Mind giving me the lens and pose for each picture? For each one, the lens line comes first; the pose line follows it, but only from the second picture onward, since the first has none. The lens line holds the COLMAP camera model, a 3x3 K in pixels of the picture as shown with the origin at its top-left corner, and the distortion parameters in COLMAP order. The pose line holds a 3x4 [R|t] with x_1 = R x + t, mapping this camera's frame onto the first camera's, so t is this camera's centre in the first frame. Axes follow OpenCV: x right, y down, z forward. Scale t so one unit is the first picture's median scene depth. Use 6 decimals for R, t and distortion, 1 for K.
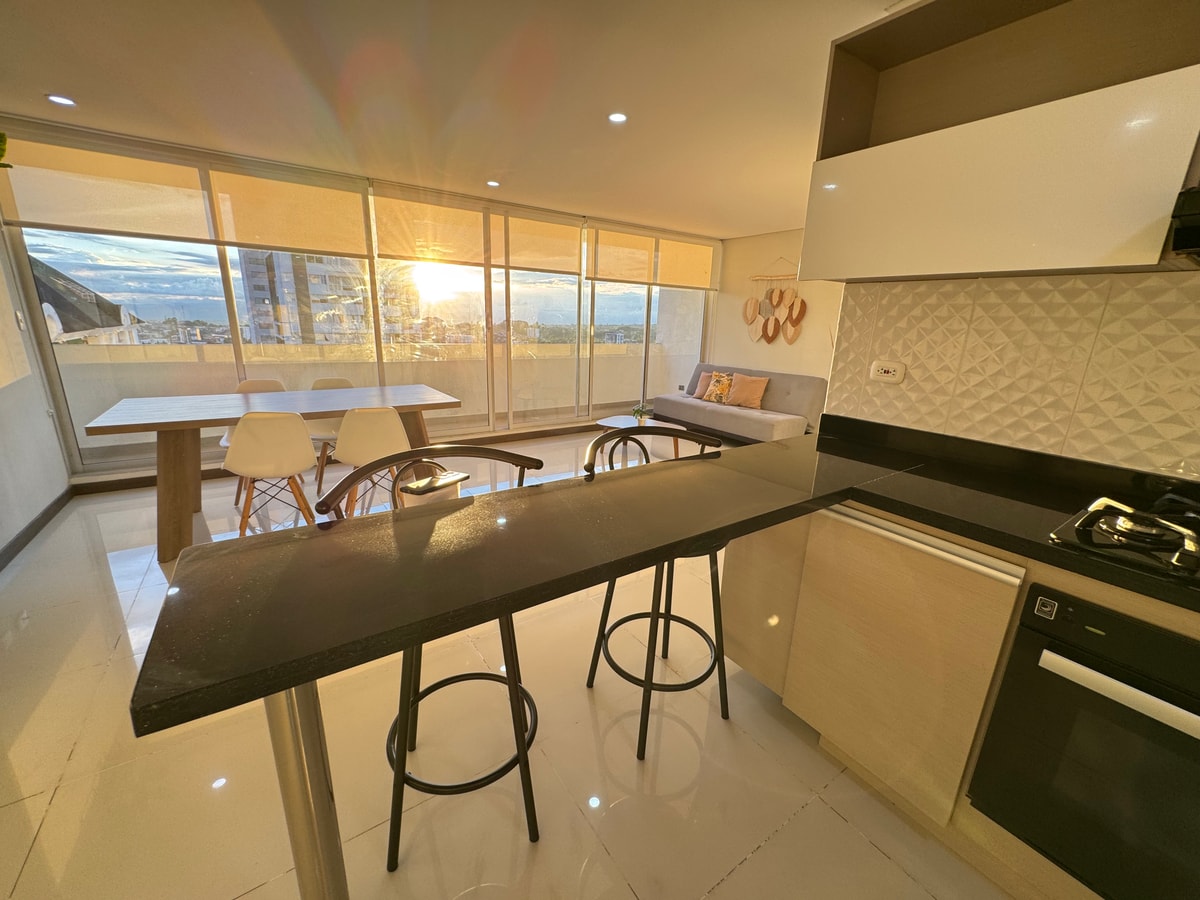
lens RADIAL K [[482.4, 0, 602.5], [0, 482.4, 451.7], [0, 0, 1]] dist [0.006050, -0.000673]
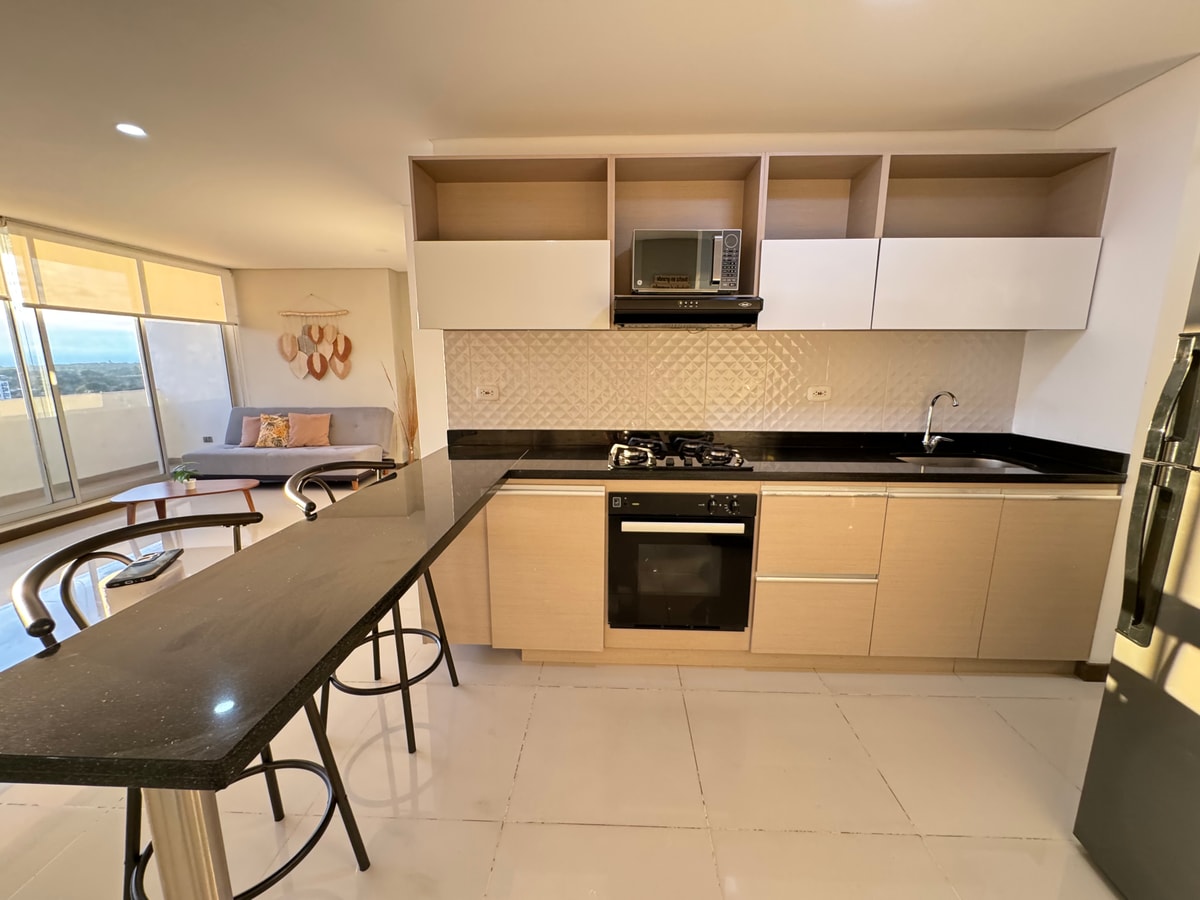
lens RADIAL K [[482.4, 0, 600.0], [0, 482.4, 450.7], [0, 0, 1]] dist [0.006050, -0.000673]
pose [[0.600231, -0.181486, 0.778964, -0.109536], [0.231787, 0.971593, 0.047762, 0.002550], [-0.765505, 0.151886, 0.625246, -0.034235]]
